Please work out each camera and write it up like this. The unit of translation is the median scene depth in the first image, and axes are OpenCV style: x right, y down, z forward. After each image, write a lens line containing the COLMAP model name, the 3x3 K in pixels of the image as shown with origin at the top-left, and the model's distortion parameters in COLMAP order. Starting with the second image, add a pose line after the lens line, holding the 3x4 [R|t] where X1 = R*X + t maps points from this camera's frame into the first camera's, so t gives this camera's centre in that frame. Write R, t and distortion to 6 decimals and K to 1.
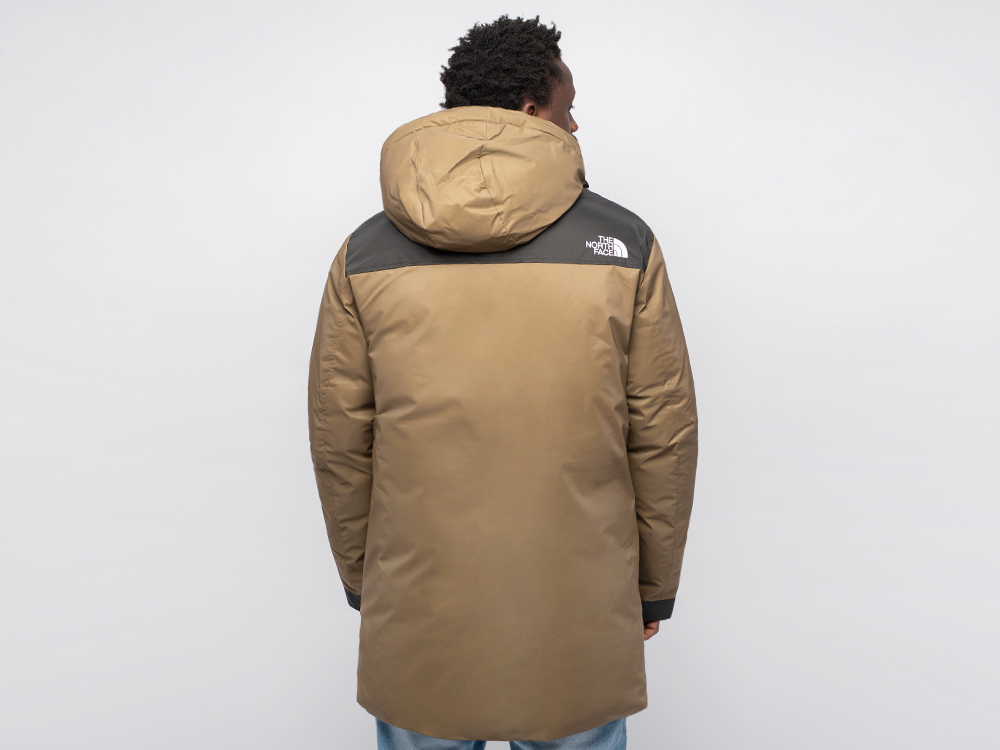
lens RADIAL K [[1460.5, 0, 500.0], [0, 1460.5, 375.0], [0, 0, 1]] dist [0.436450, 0.015887]
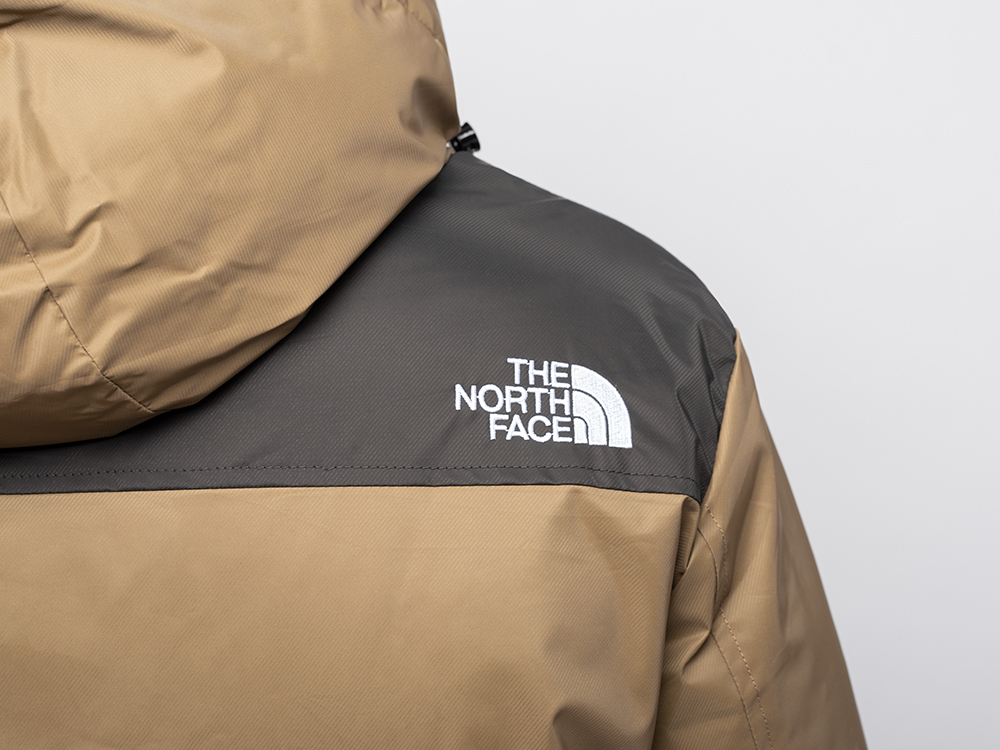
lens RADIAL K [[1443.4, 0, 500.0], [0, 1443.4, 375.0], [0, 0, 1]] dist [0.012423, 0.029882]
pose [[0.999488, -0.027103, -0.016989, 0.070084], [0.028285, 0.996879, 0.073700, -0.109854], [0.014938, -0.074143, 0.997136, 0.769856]]
